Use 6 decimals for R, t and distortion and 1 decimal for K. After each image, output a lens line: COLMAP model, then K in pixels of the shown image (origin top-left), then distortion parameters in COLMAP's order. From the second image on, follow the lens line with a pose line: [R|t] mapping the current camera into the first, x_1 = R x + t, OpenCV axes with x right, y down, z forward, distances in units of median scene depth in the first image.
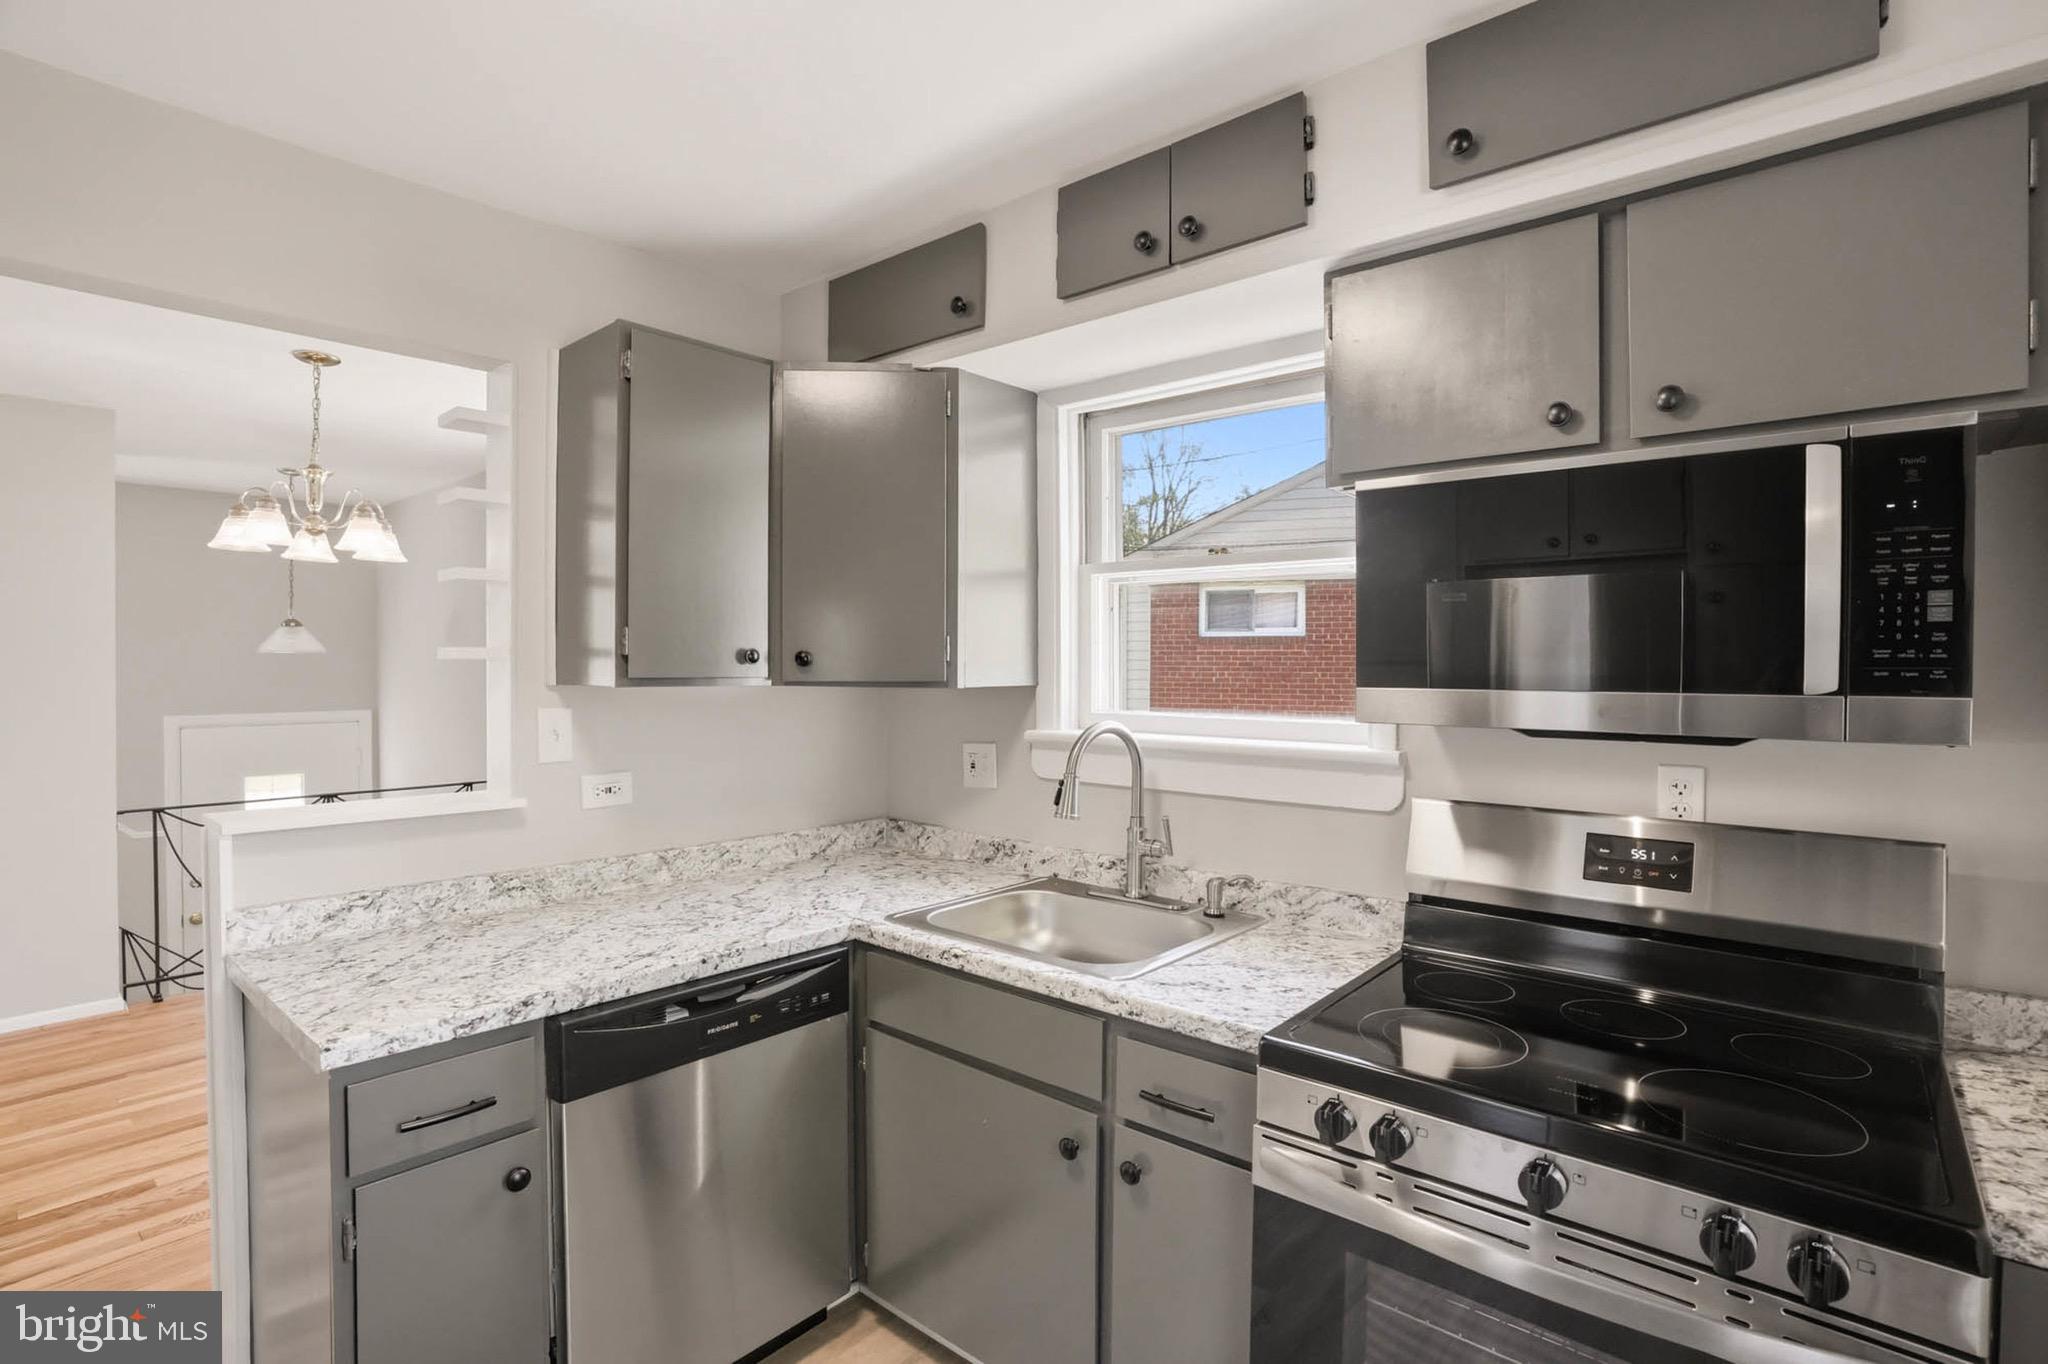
lens RADIAL K [[965.2, 0, 1016.4], [0, 965.2, 678.7], [0, 0, 1]] dist [-0.042083, 0.010236]
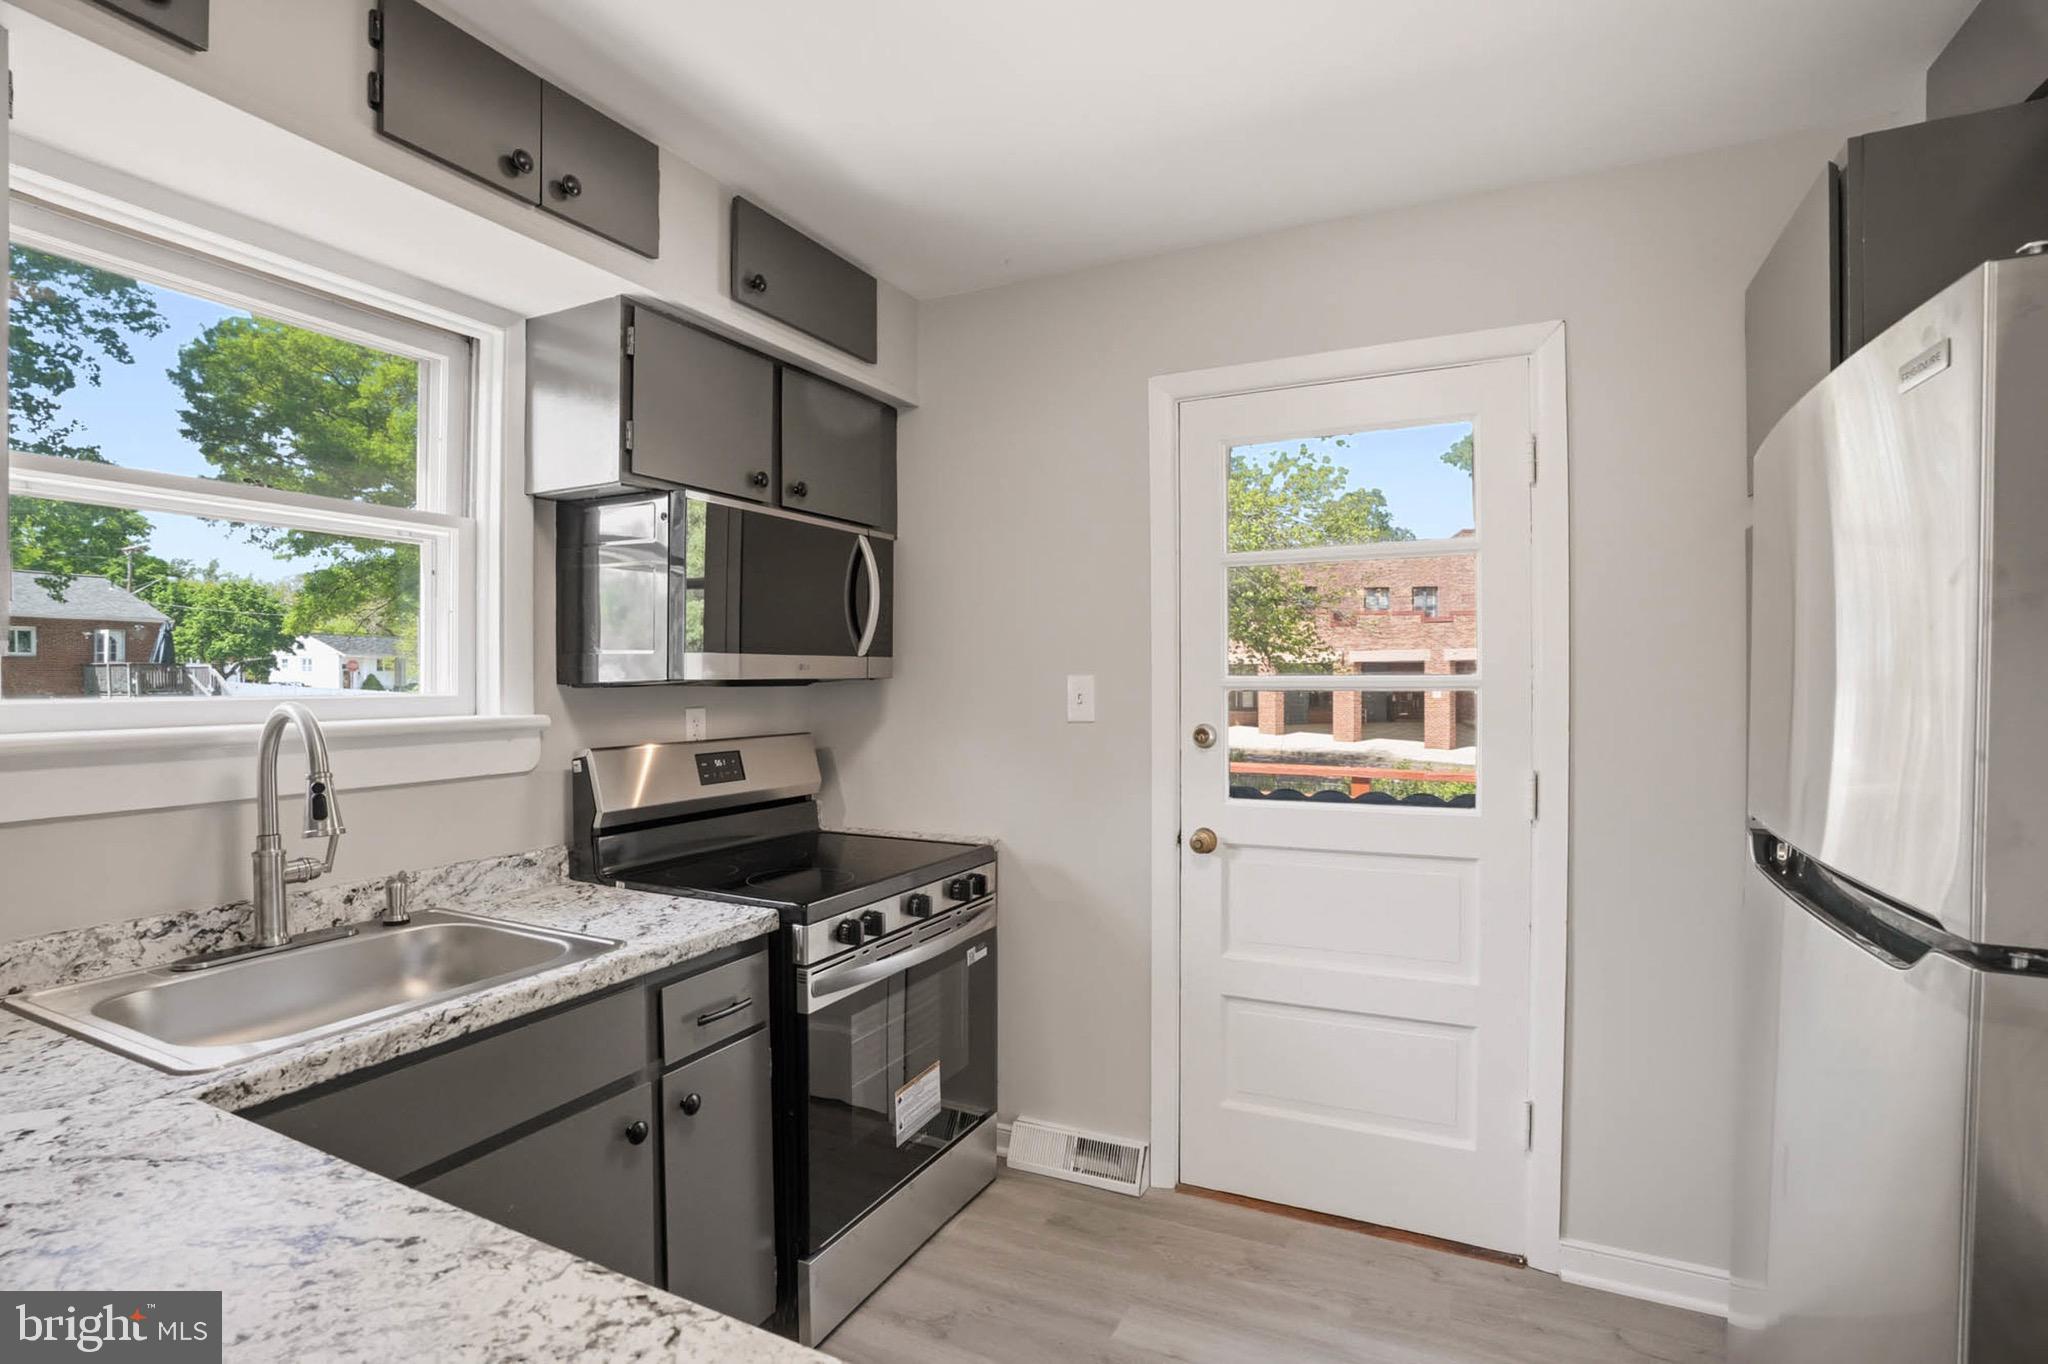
lens RADIAL K [[965.2, 0, 1030.7], [0, 965.2, 689.7], [0, 0, 1]] dist [-0.042083, 0.010236]
pose [[-0.243489, -0.018253, 0.969732, -0.859830], [0.008989, 0.999737, 0.021074, 0.029246], [-0.969862, 0.013848, -0.243261, 0.754230]]
